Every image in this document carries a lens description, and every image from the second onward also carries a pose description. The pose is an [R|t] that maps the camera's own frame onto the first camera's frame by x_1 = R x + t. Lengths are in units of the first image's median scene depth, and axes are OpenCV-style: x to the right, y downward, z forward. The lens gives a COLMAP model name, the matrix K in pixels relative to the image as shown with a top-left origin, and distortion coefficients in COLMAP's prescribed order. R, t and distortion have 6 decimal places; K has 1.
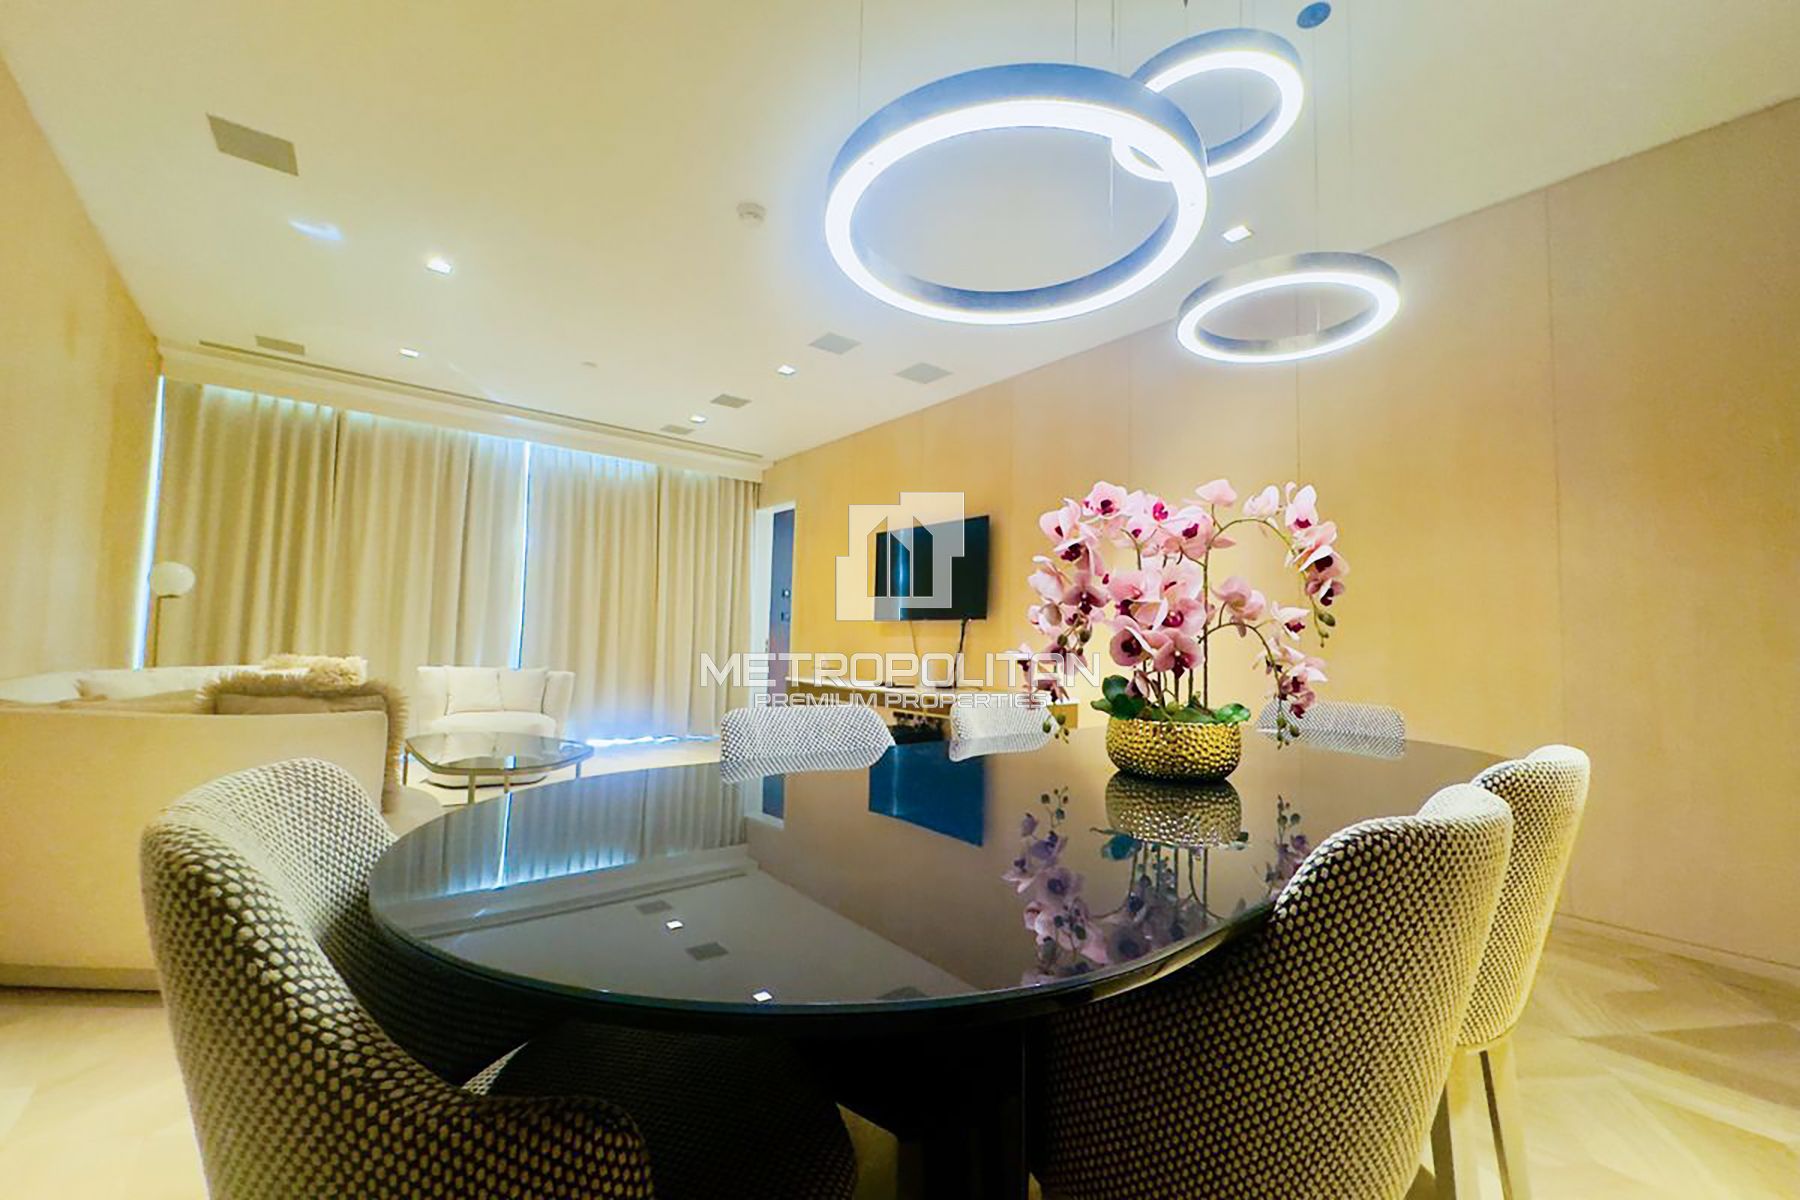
lens RADIAL K [[719.1, 0, 900.0], [0, 719.1, 600.0], [0, 0, 1]] dist [-0.002828, -0.000190]
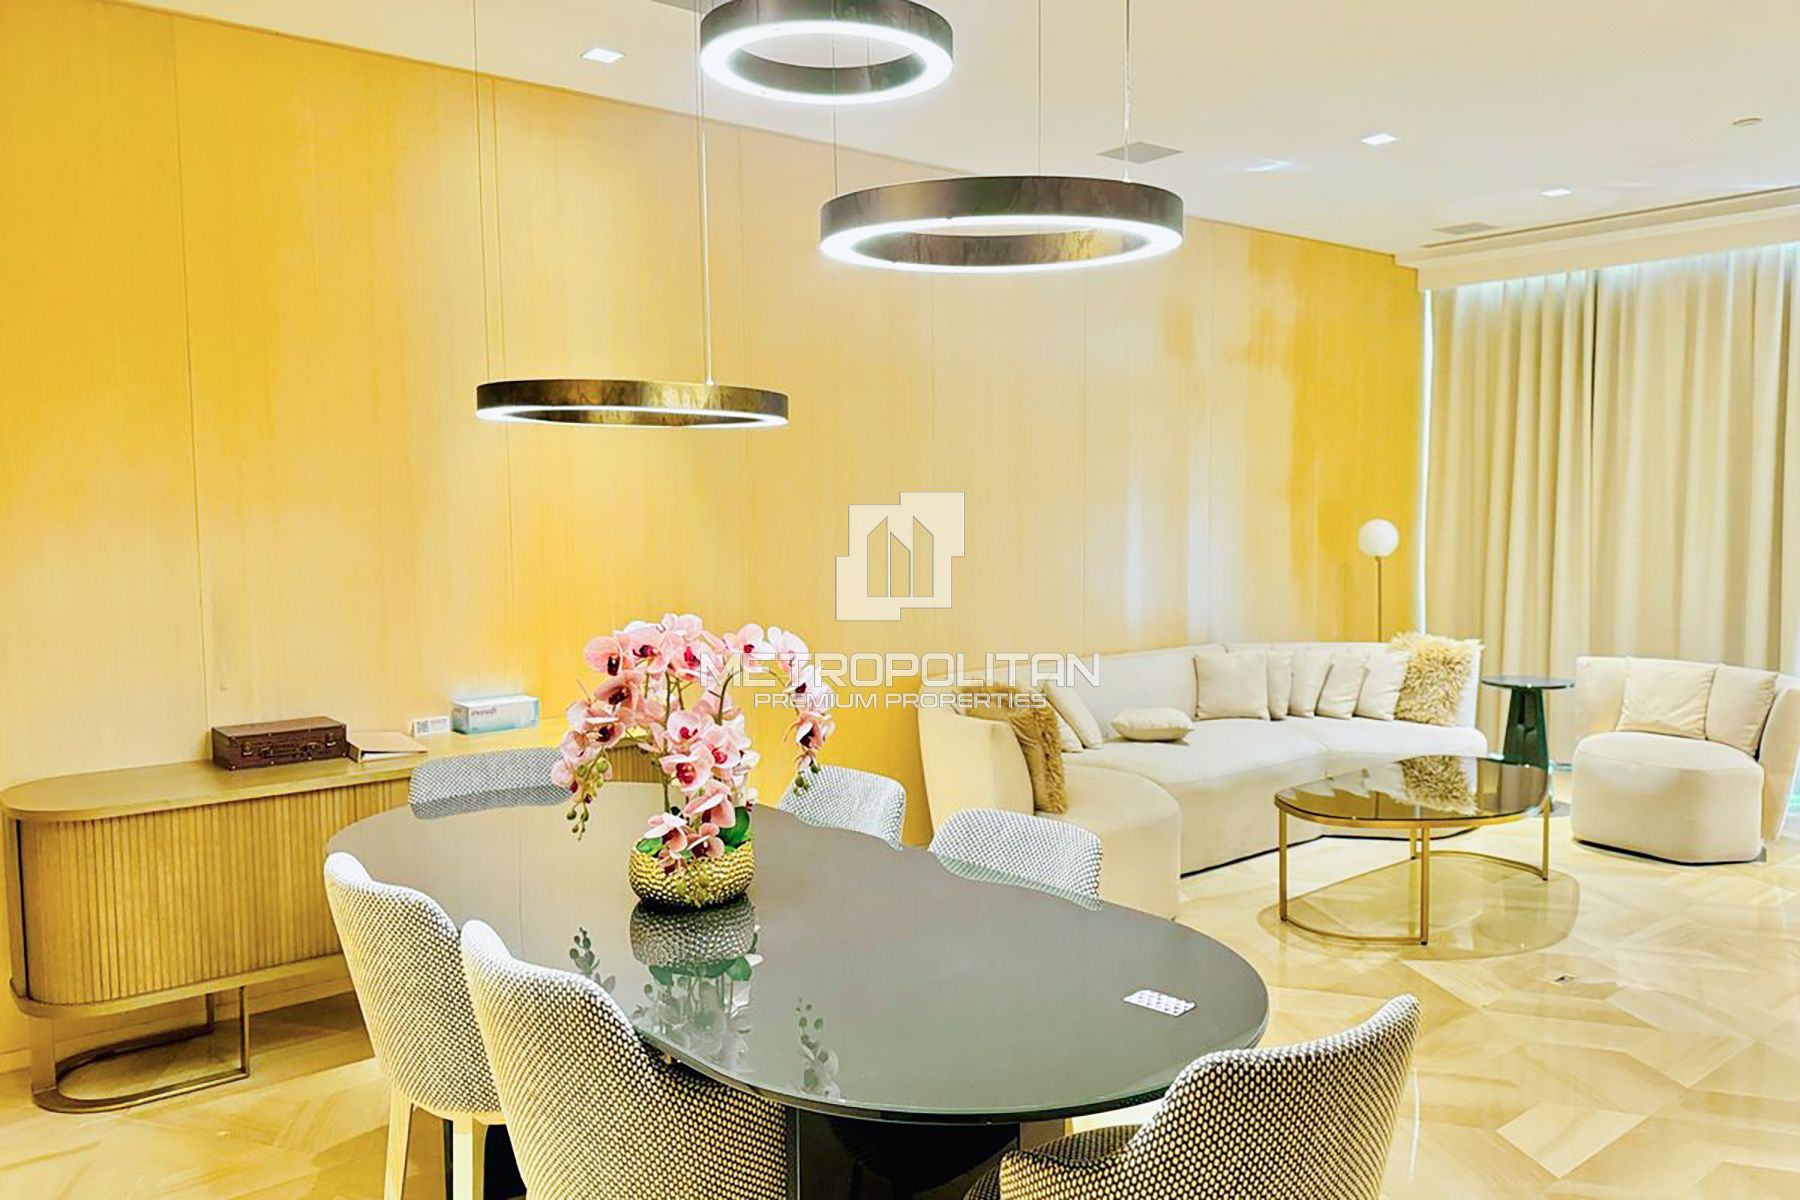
lens RADIAL K [[1361.9, 0, 900.0], [0, 1361.9, 600.0], [0, 0, 1]] dist [-0.003359, -0.002474]
pose [[0.010033, 0.045822, -0.998899, 0.622211], [0.064059, 0.996868, 0.046373, -0.062272], [0.997896, -0.064454, 0.007066, 0.356799]]
